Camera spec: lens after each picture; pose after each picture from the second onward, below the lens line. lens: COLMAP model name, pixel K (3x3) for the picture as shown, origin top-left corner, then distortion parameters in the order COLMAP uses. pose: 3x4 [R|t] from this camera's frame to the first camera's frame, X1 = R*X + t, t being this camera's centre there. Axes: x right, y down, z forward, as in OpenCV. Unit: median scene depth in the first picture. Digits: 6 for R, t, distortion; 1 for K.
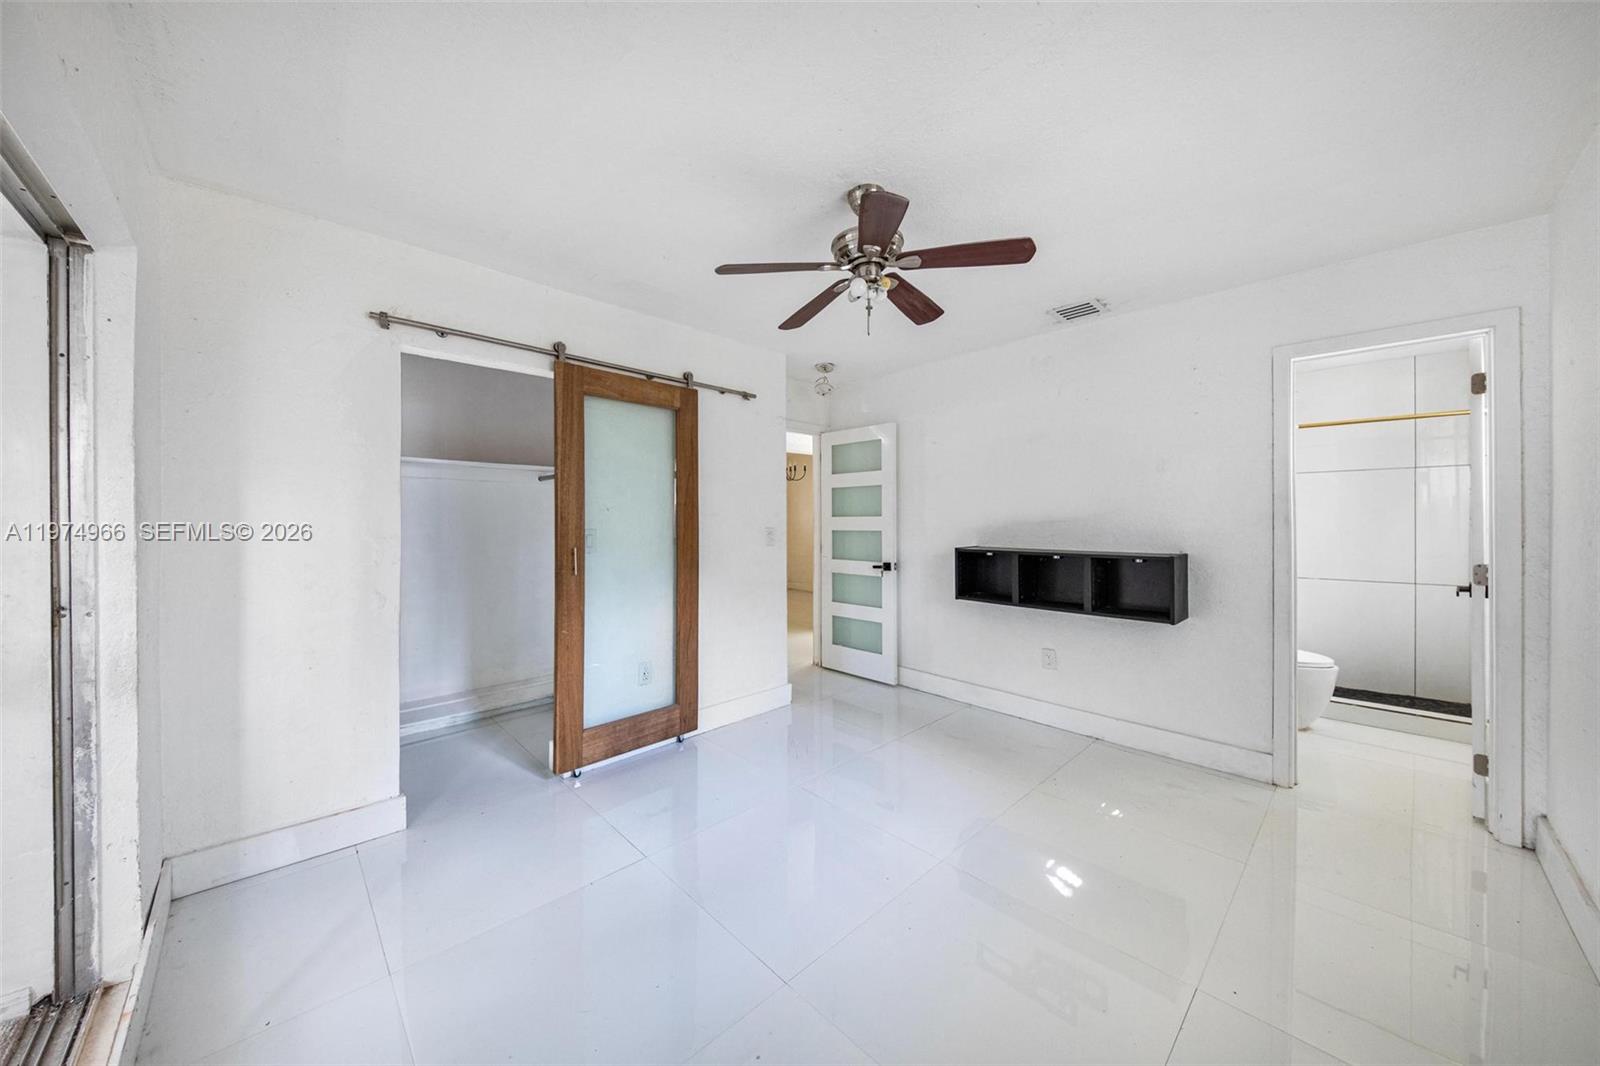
lens RADIAL K [[548.9, 0, 795.0], [0, 548.9, 522.4], [0, 0, 1]] dist [0.001213, -0.000111]
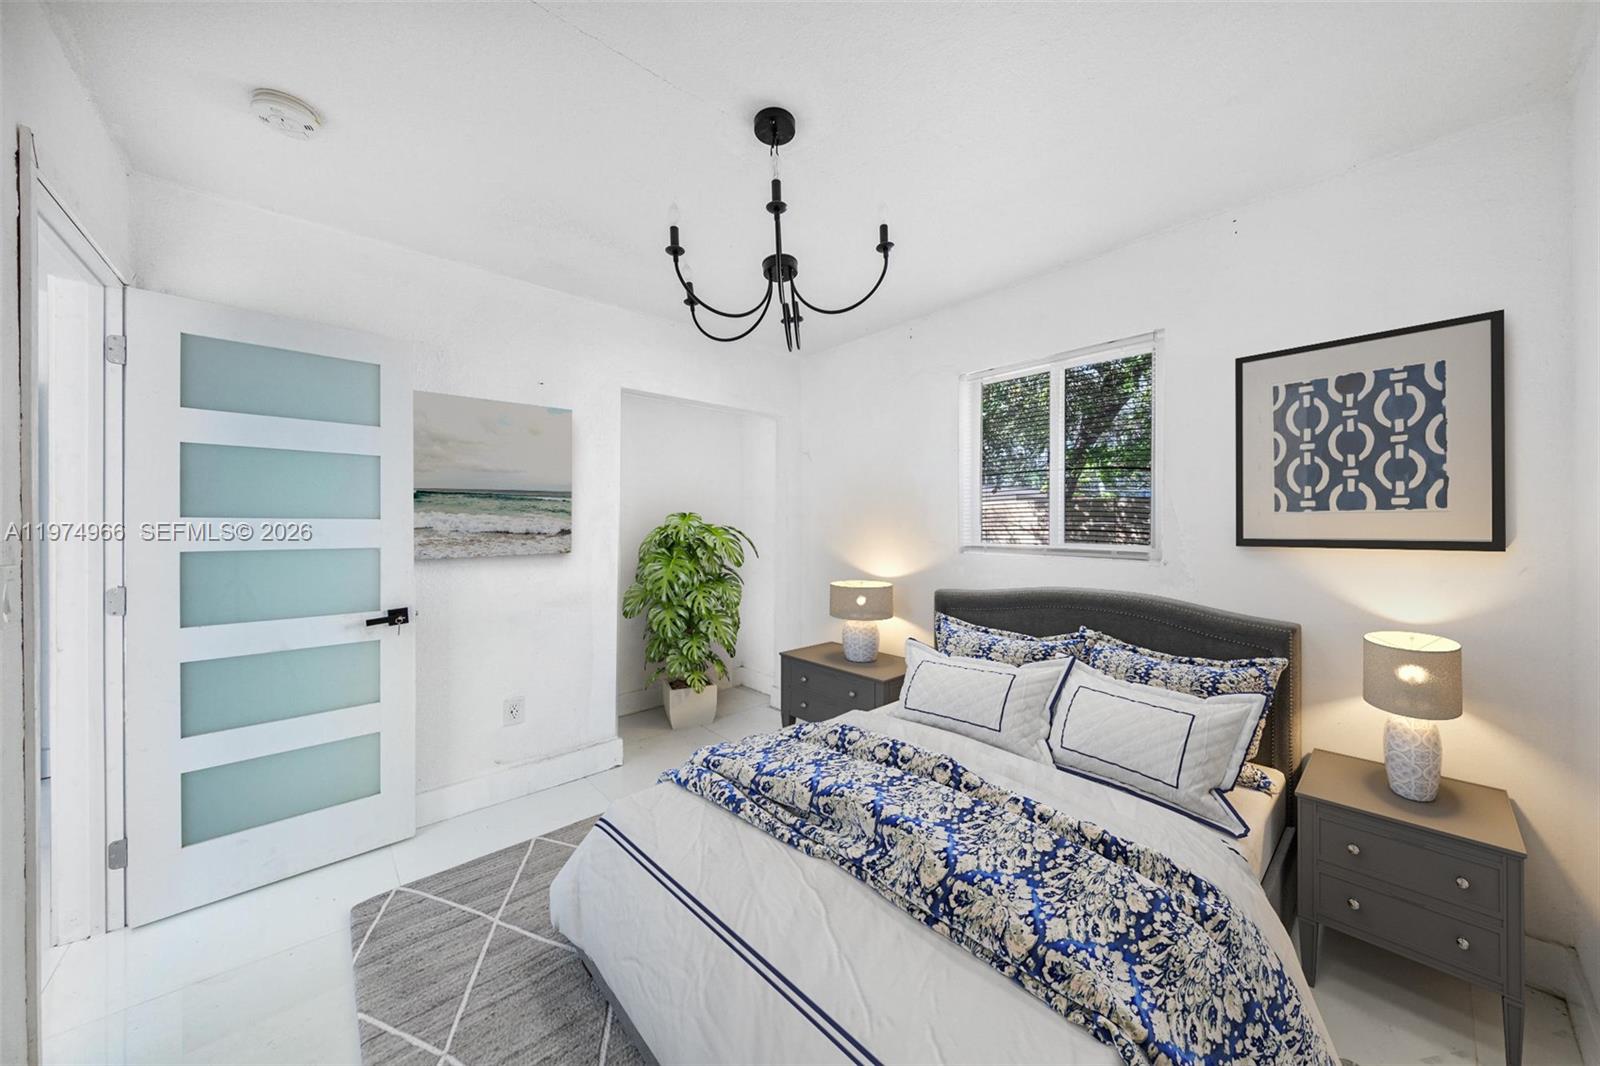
lens RADIAL K [[548.9, 0, 800.6], [0, 548.9, 529.2], [0, 0, 1]] dist [0.001213, -0.000111]
pose [[0.064650, 0.001033, 0.997907, -0.459309], [-0.001250, 0.999999, -0.000954, -0.002477], [-0.997907, -0.001186, 0.064651, 0.839104]]
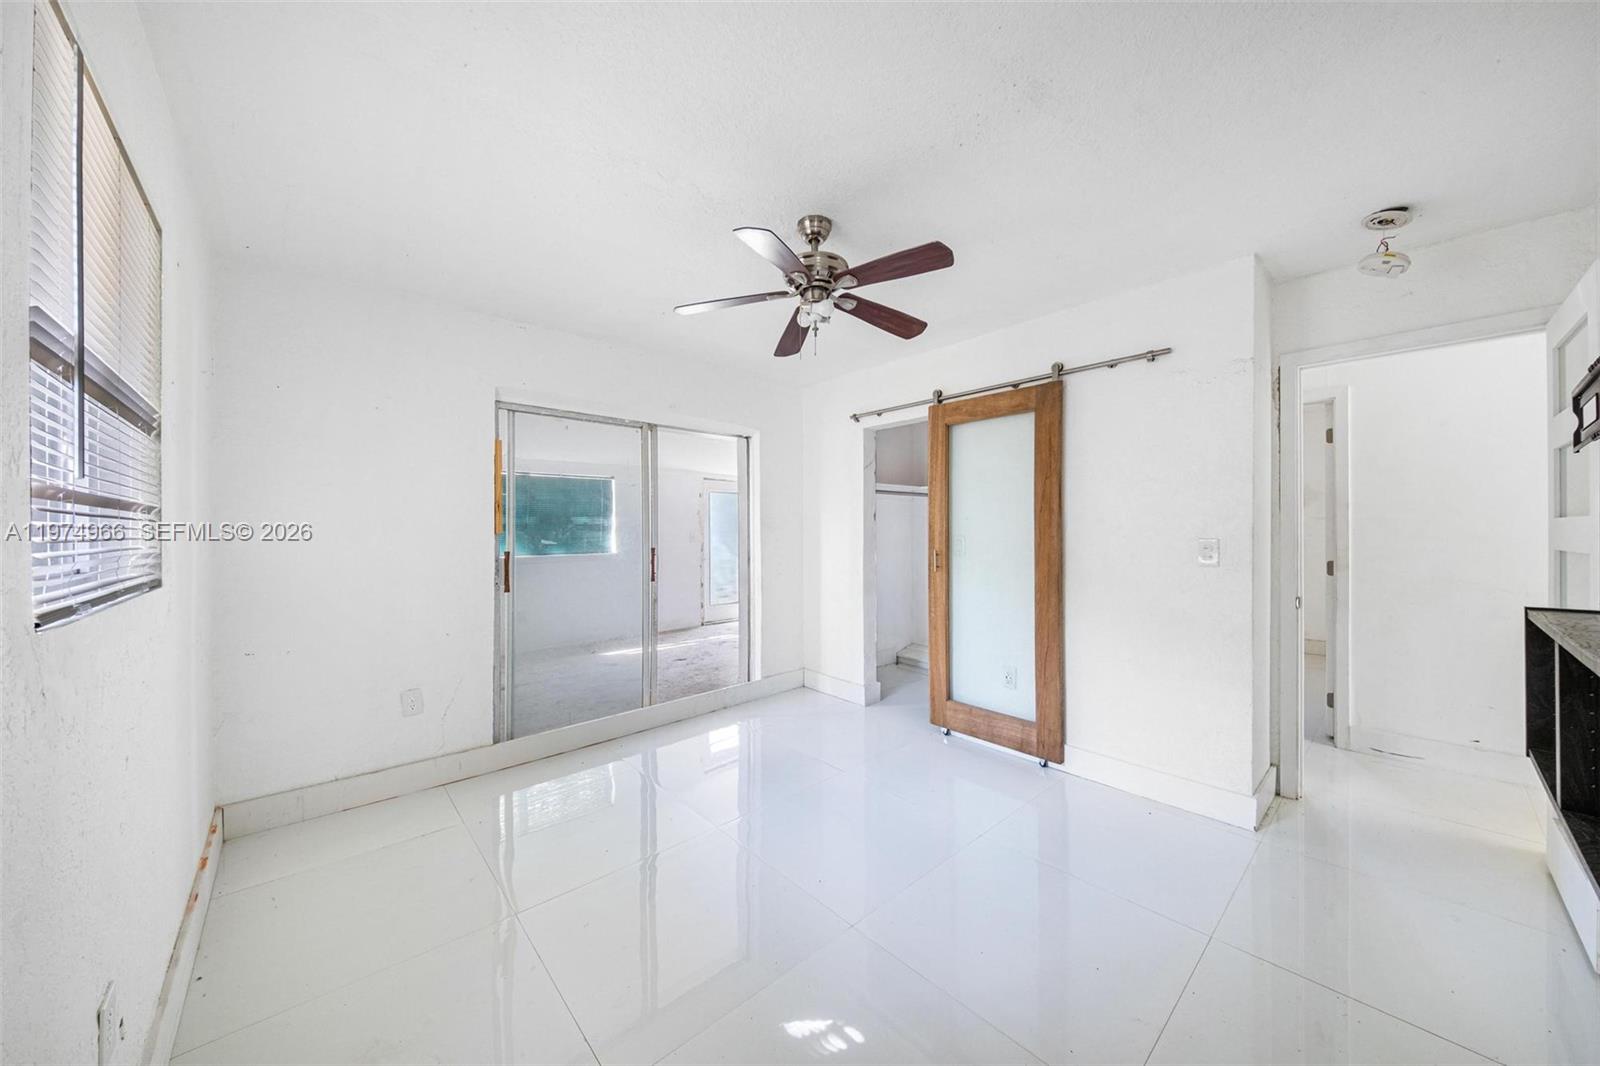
lens RADIAL K [[548.9, 0, 794.7], [0, 548.9, 526.1], [0, 0, 1]] dist [0.001213, -0.000111]
pose [[-0.065864, -0.000620, -0.997828, 0.768133], [0.005311, 0.999985, -0.000972, -0.008806], [0.997815, -0.005364, -0.065859, 0.661654]]
